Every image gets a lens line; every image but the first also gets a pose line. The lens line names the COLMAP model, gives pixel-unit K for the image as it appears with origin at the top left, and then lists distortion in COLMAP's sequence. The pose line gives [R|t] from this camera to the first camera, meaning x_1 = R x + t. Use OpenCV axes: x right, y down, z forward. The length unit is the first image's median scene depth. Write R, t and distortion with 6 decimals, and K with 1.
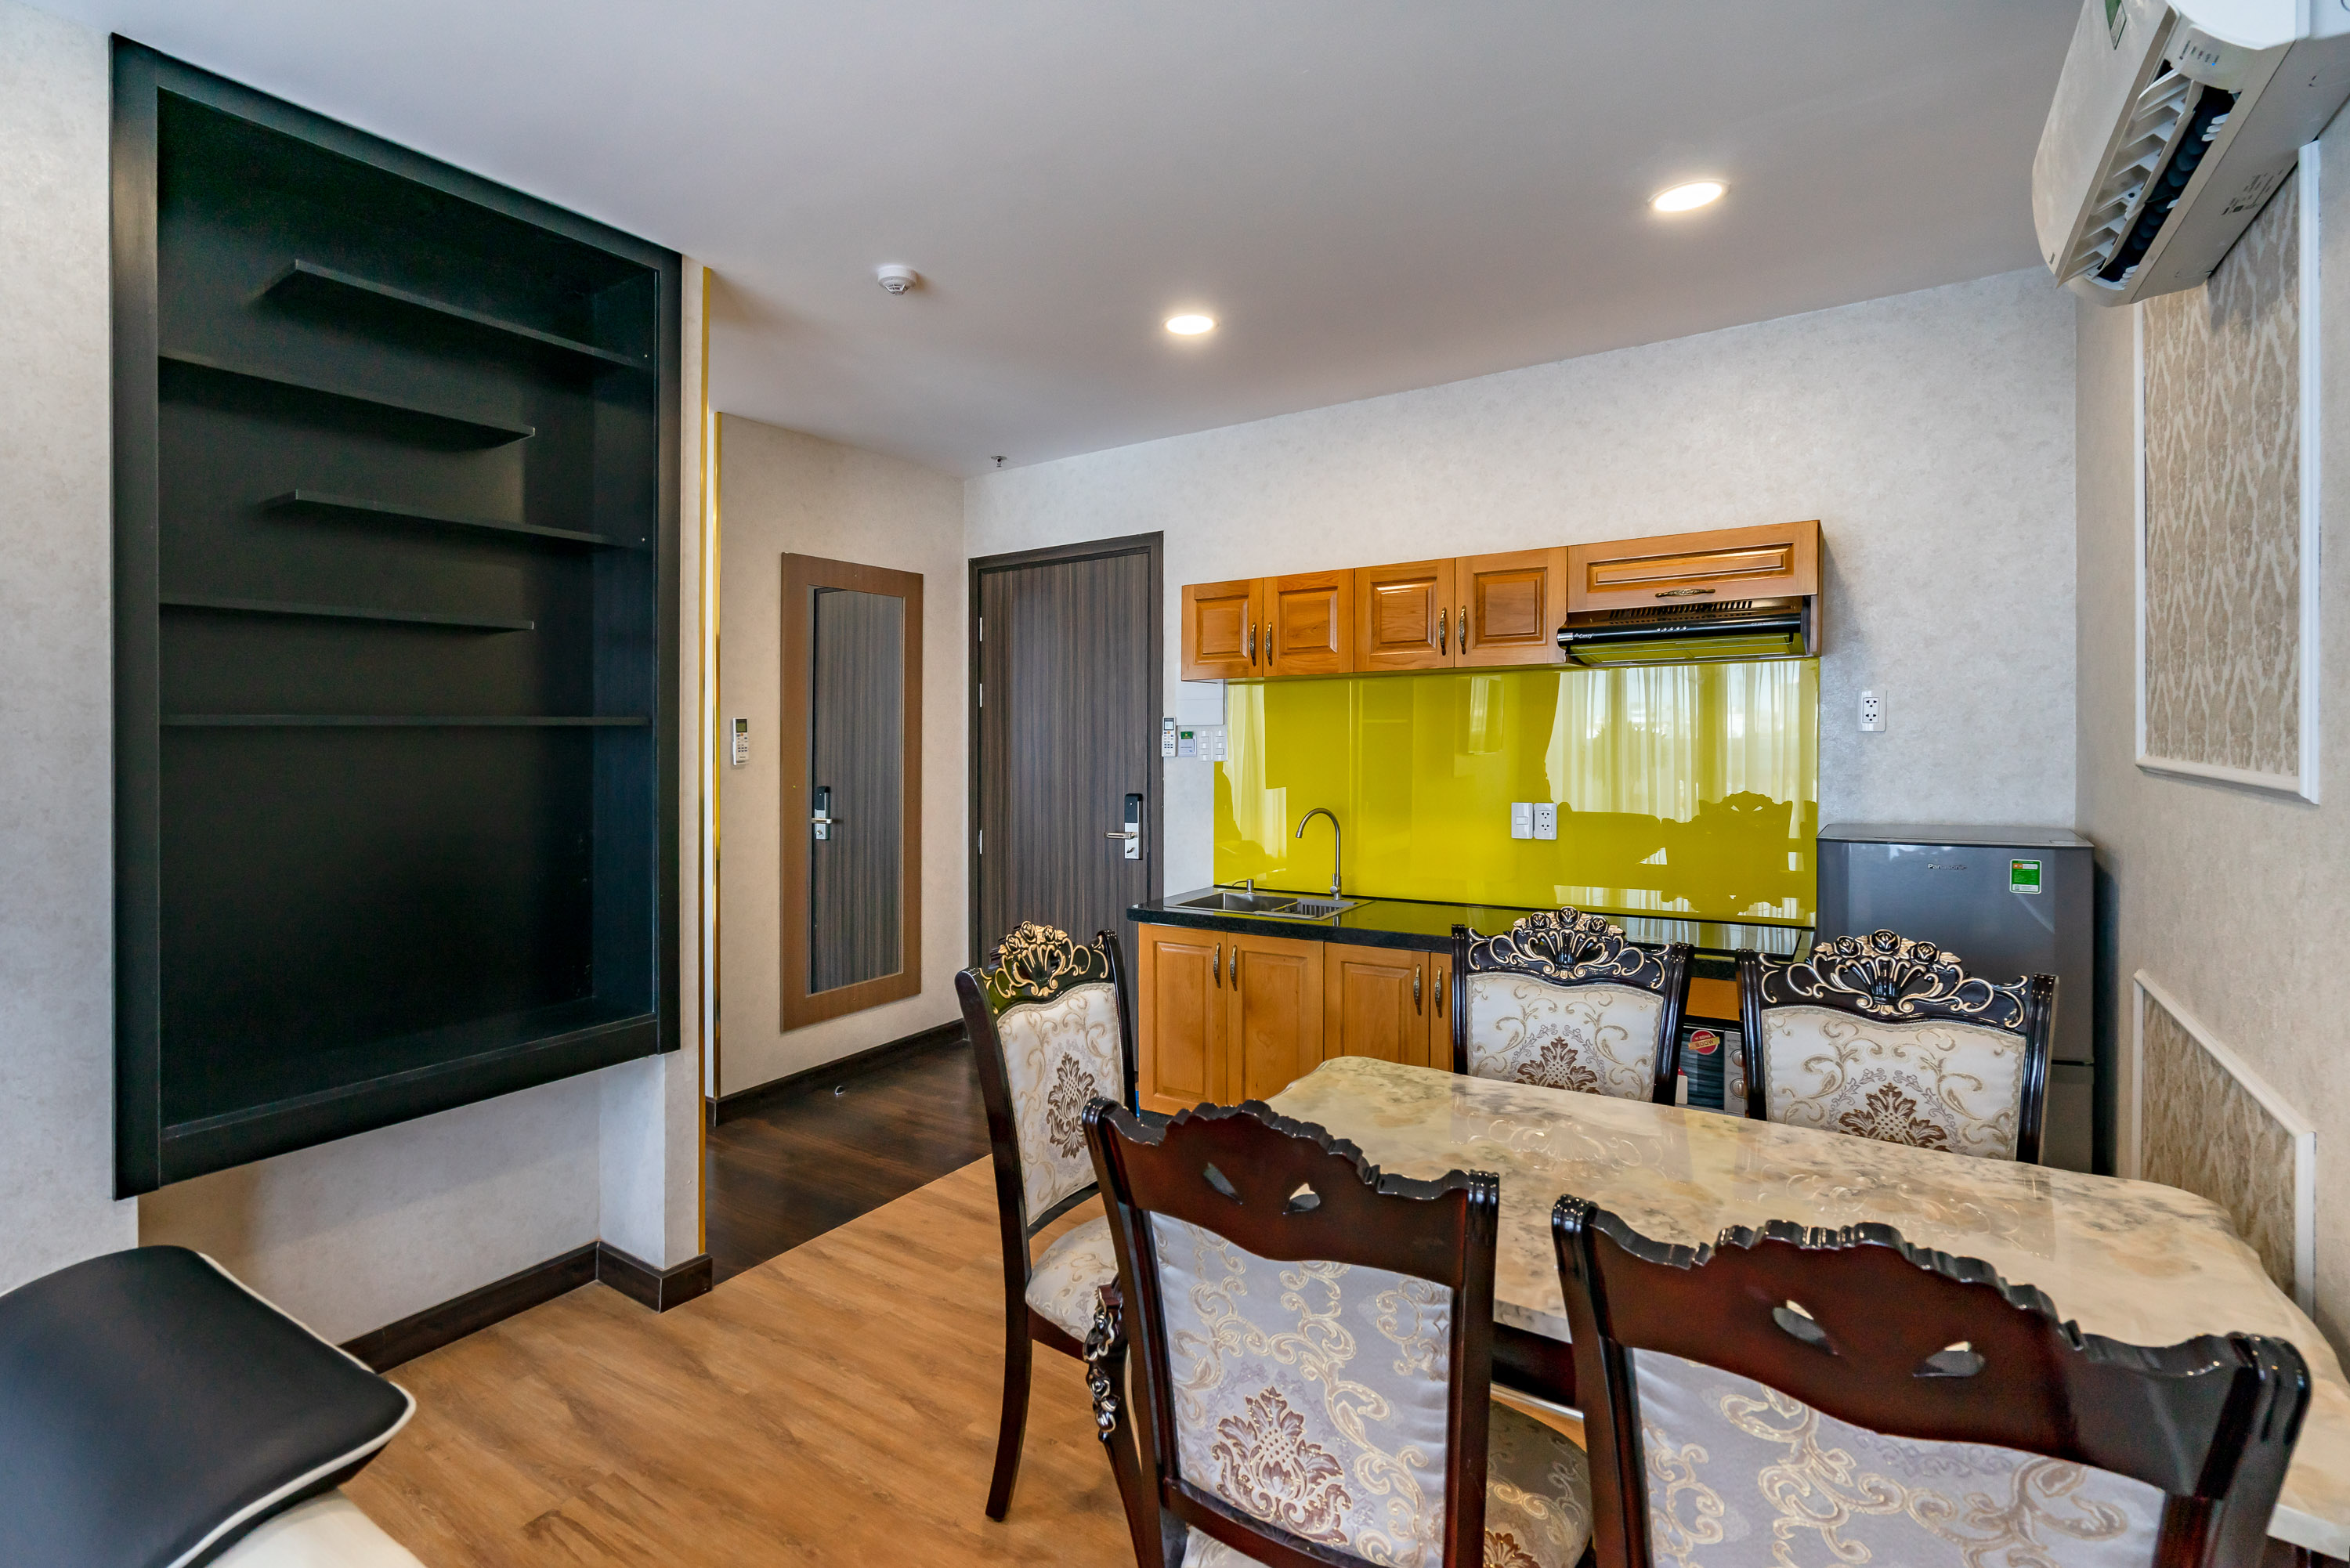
lens RADIAL K [[1070.7, 0, 1166.7], [0, 1070.7, 740.2], [0, 0, 1]] dist [-0.011163, 0.007107]
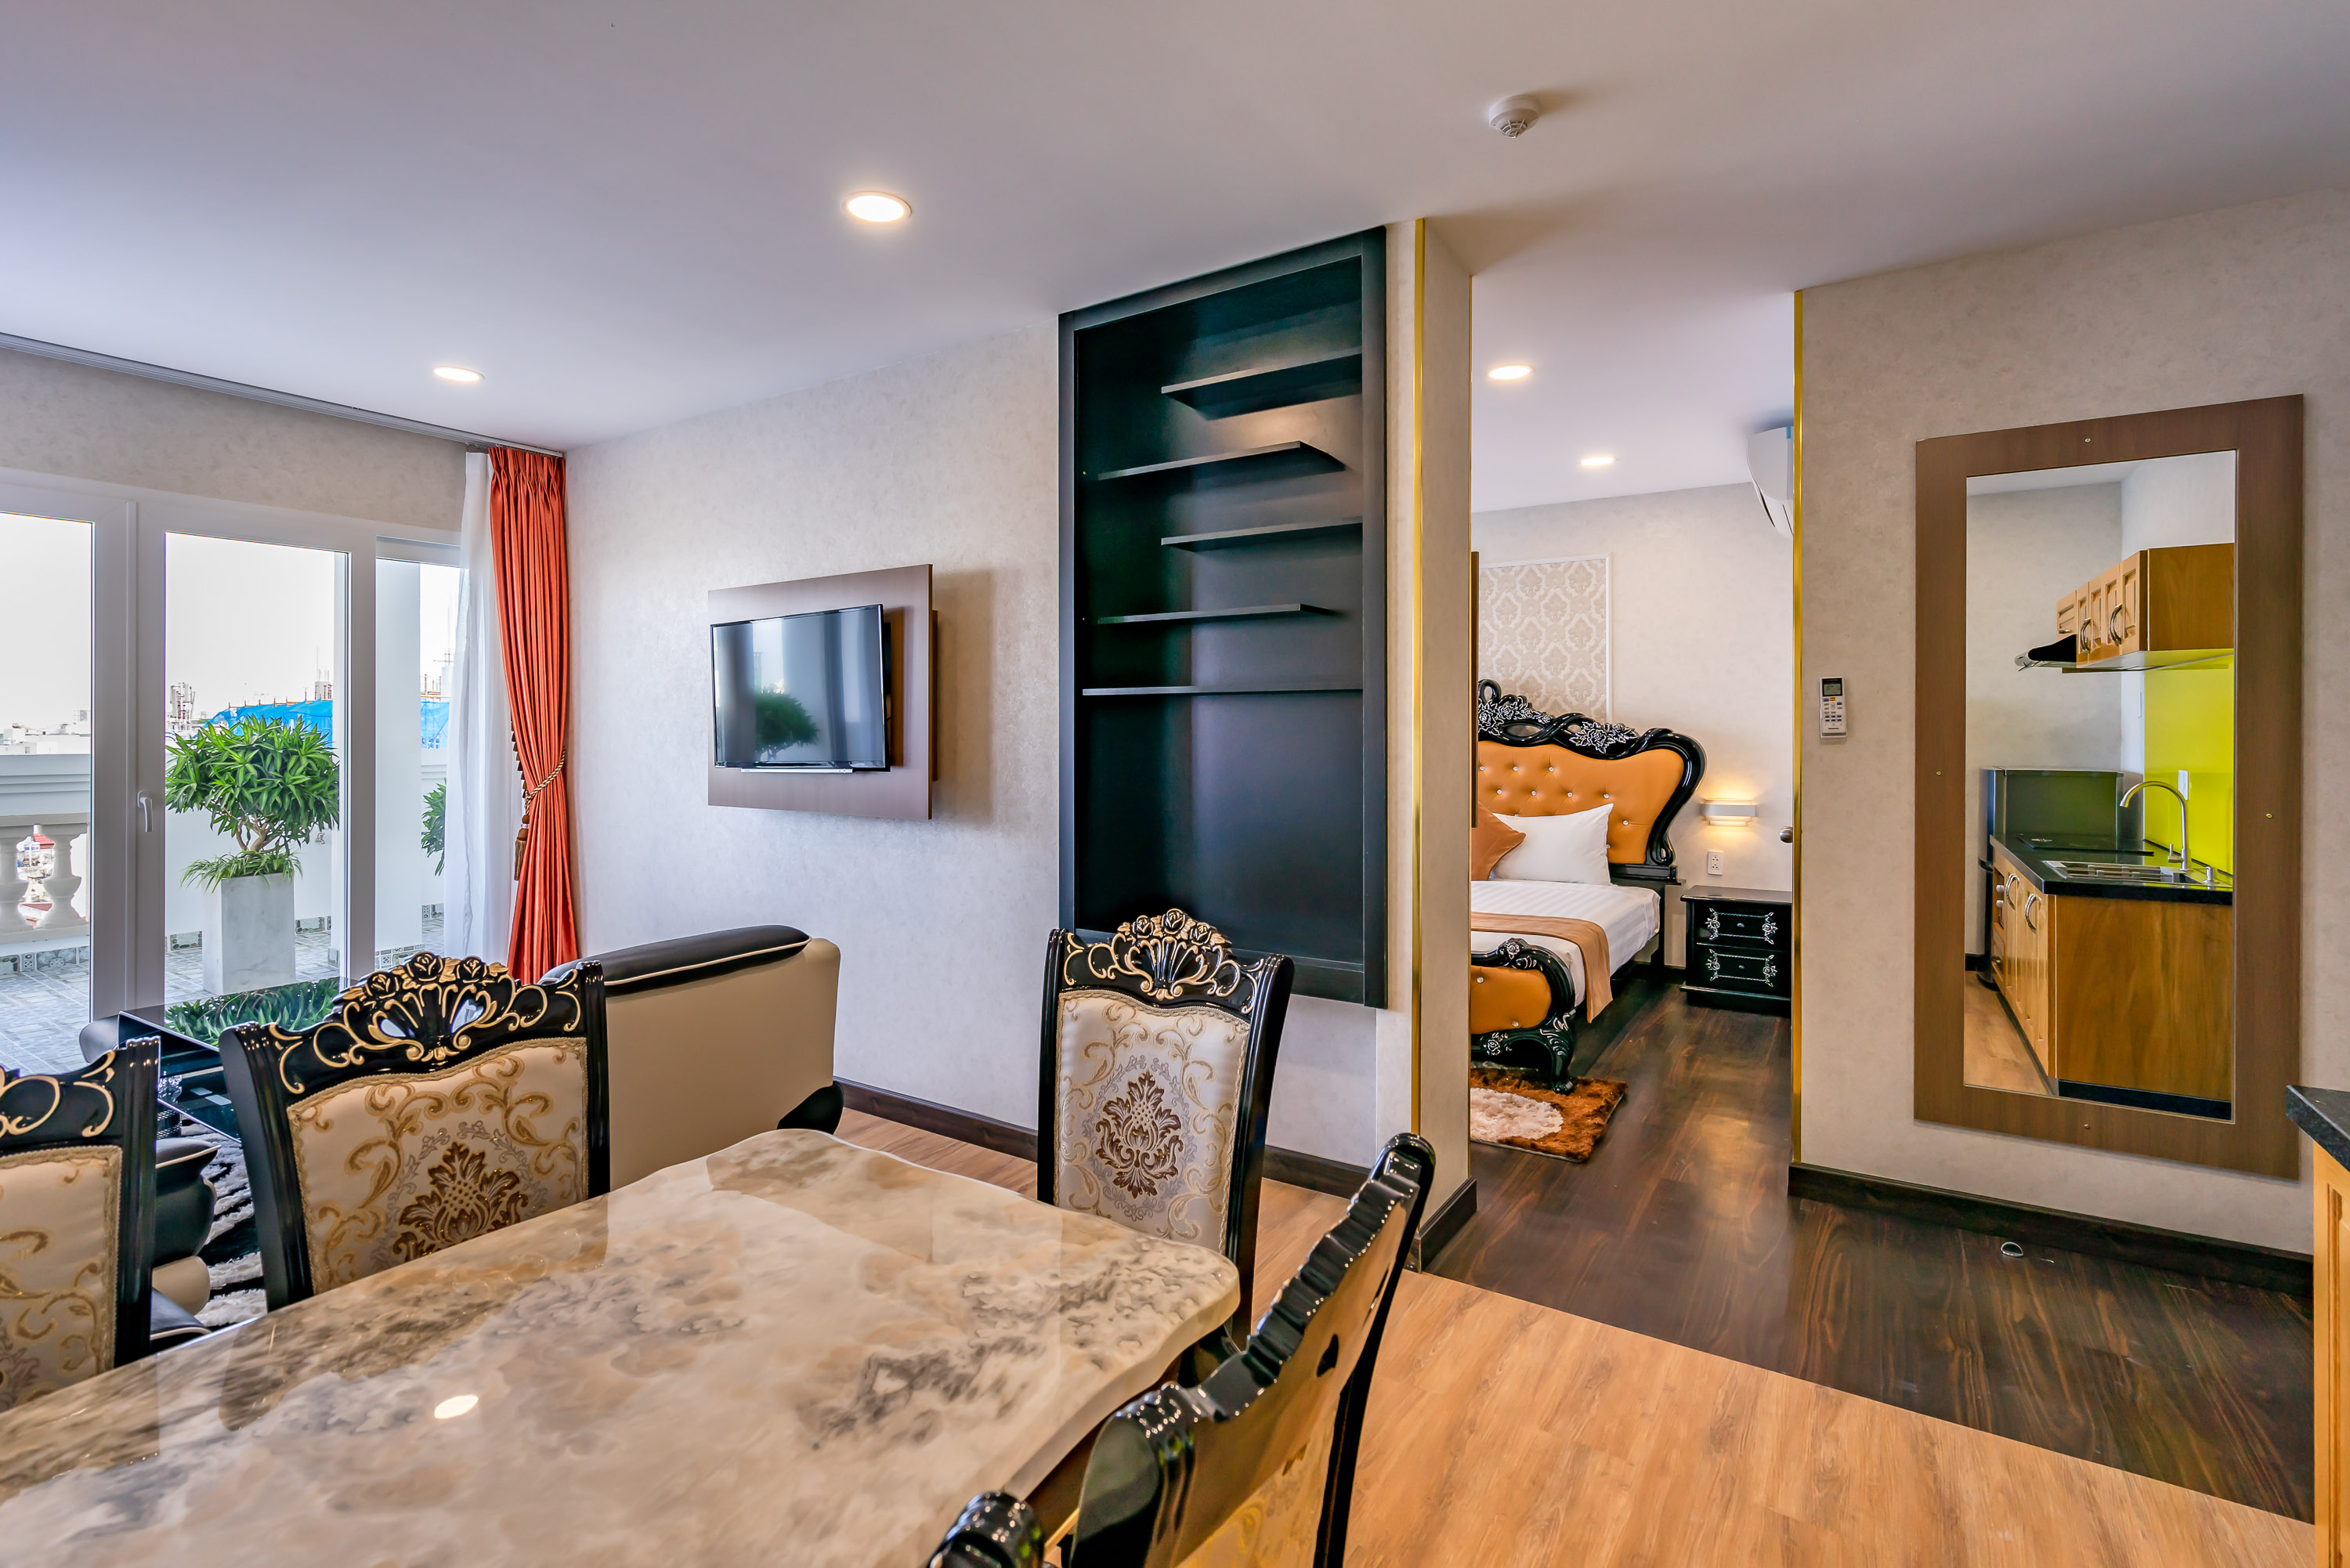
lens RADIAL K [[1088.7, 0, 1117.2], [0, 1088.7, 719.1], [0, 0, 1]] dist [-0.007459, 0.004022]
pose [[-0.023170, -0.000577, -0.999731, 0.781013], [-0.000364, 1.000000, -0.000569, 0.019569], [0.999731, 0.000351, -0.023170, 1.033914]]
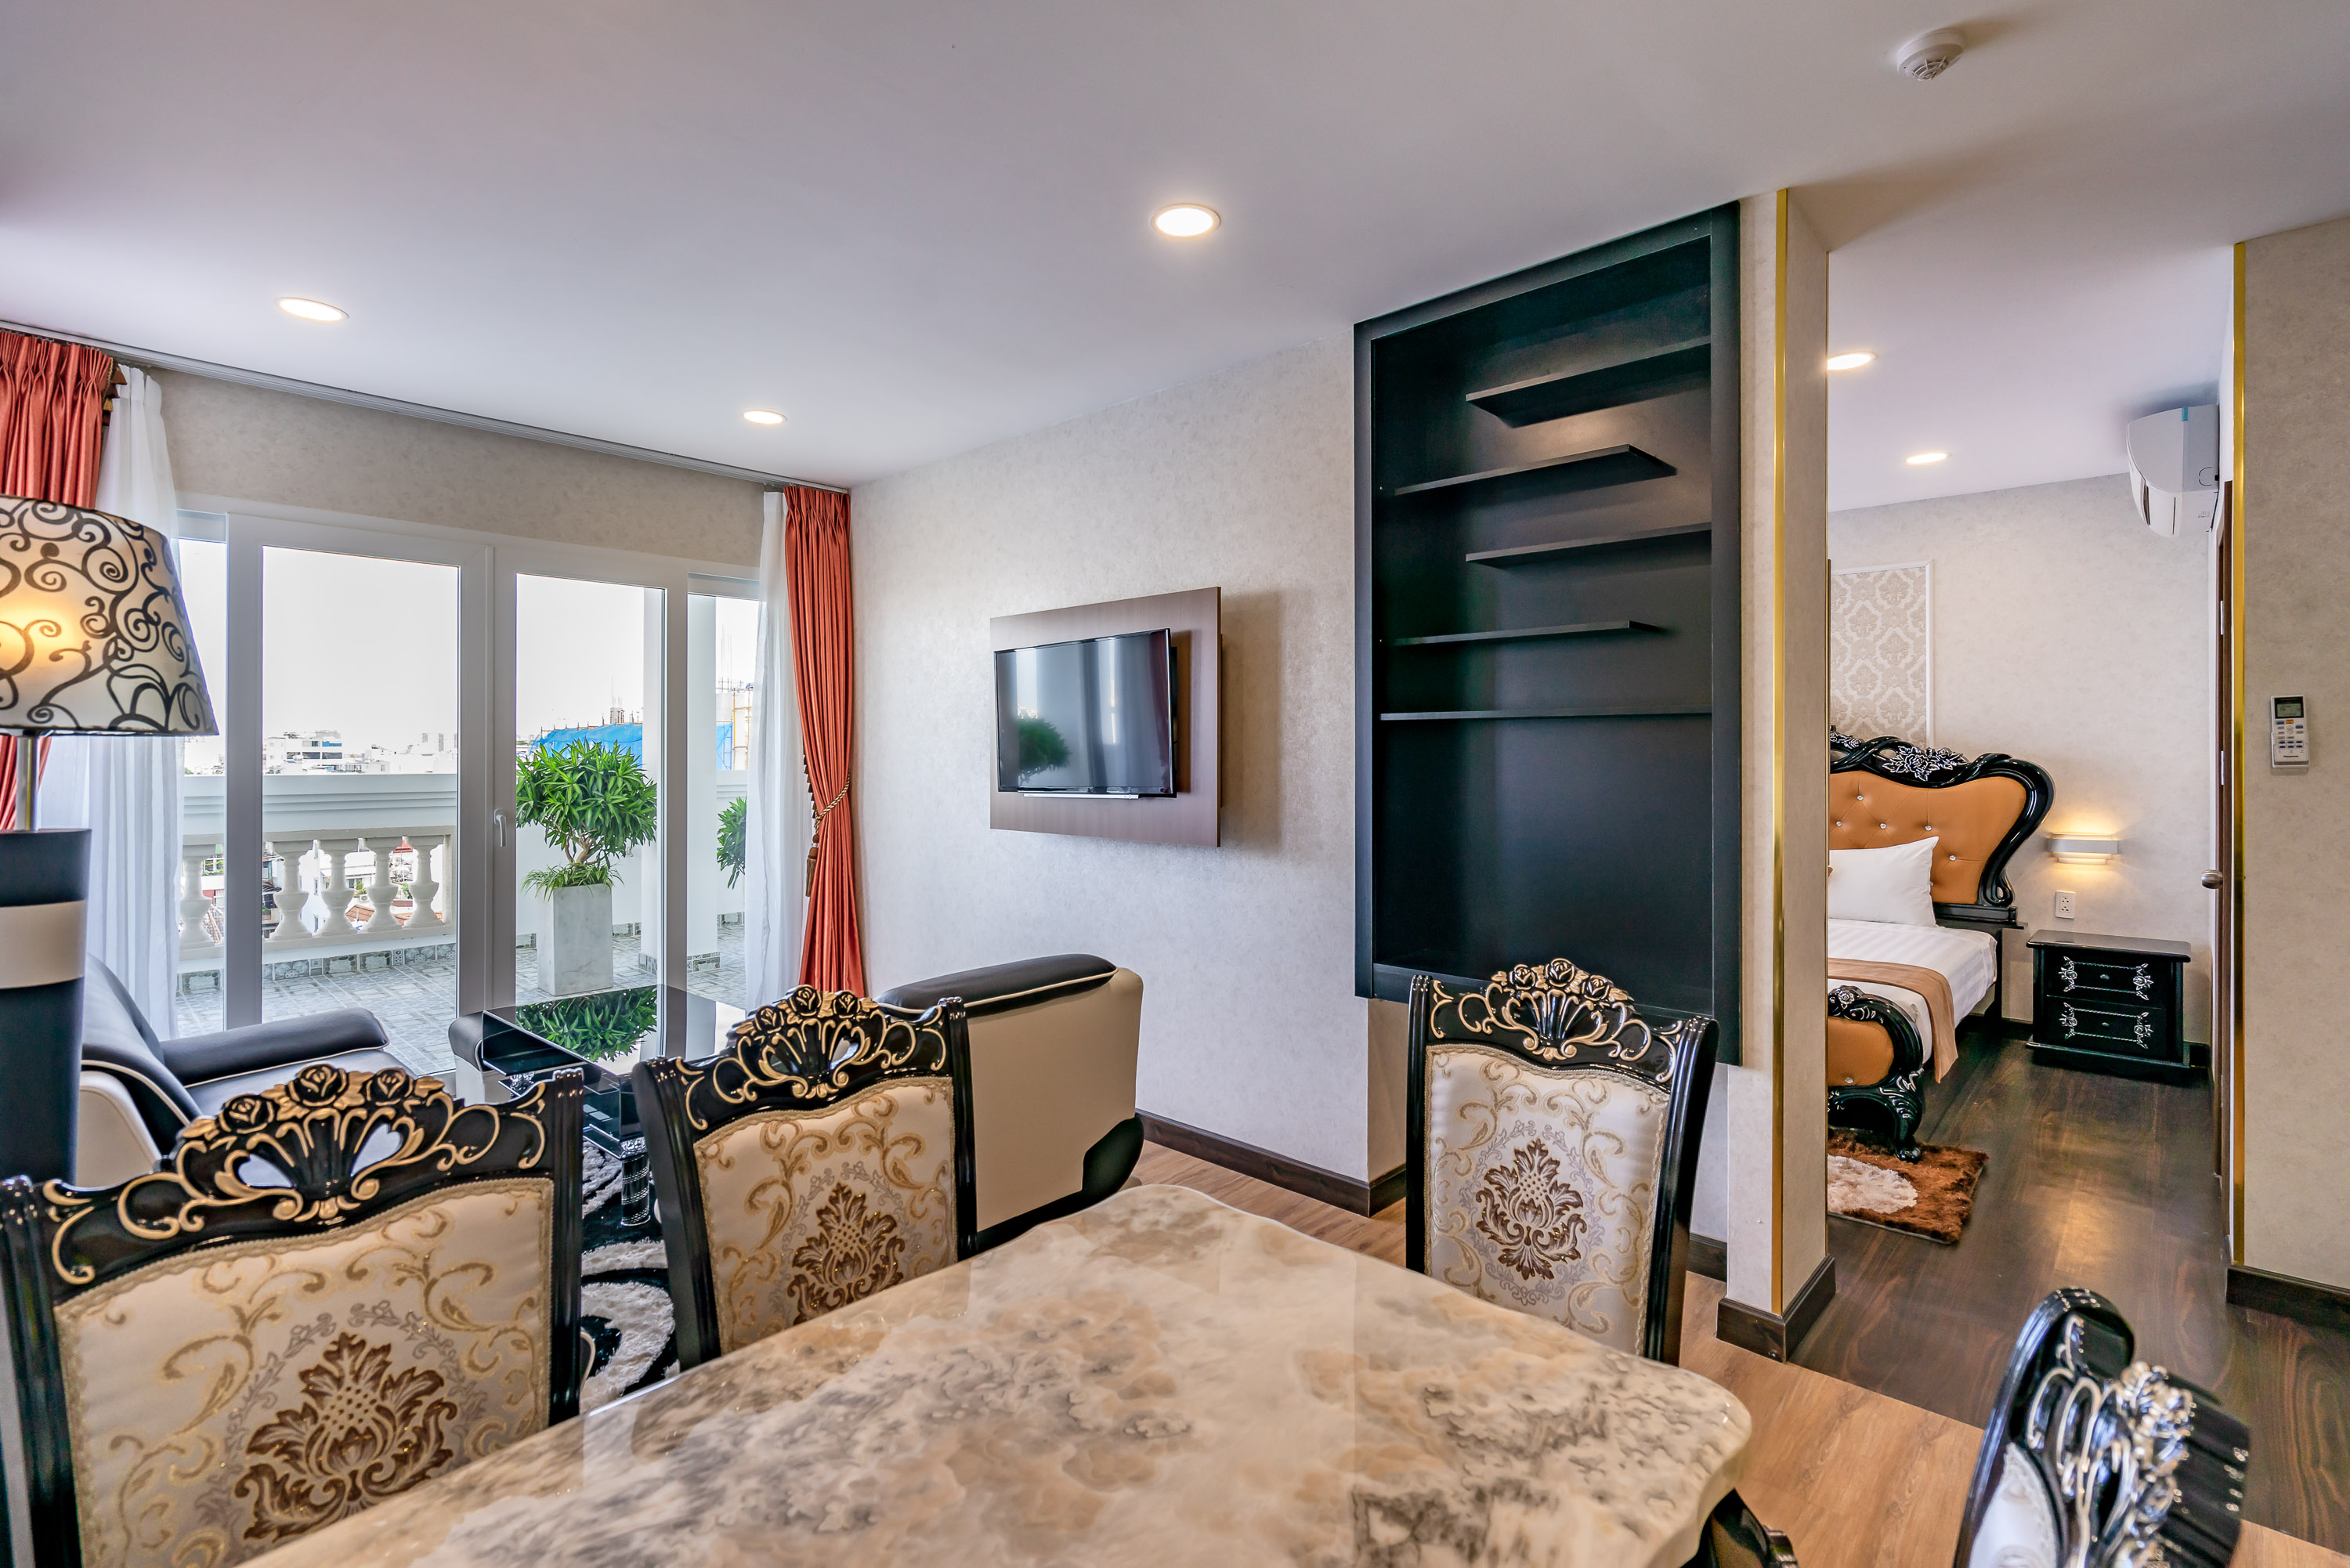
lens RADIAL K [[1070.7, 0, 1166.7], [0, 1070.7, 740.2], [0, 0, 1]] dist [-0.011163, 0.007107]
pose [[-0.175686, -0.001429, -0.984445, 0.715009], [-0.000396, 0.999999, -0.001381, 0.014172], [0.984446, 0.000147, -0.175687, 0.908650]]
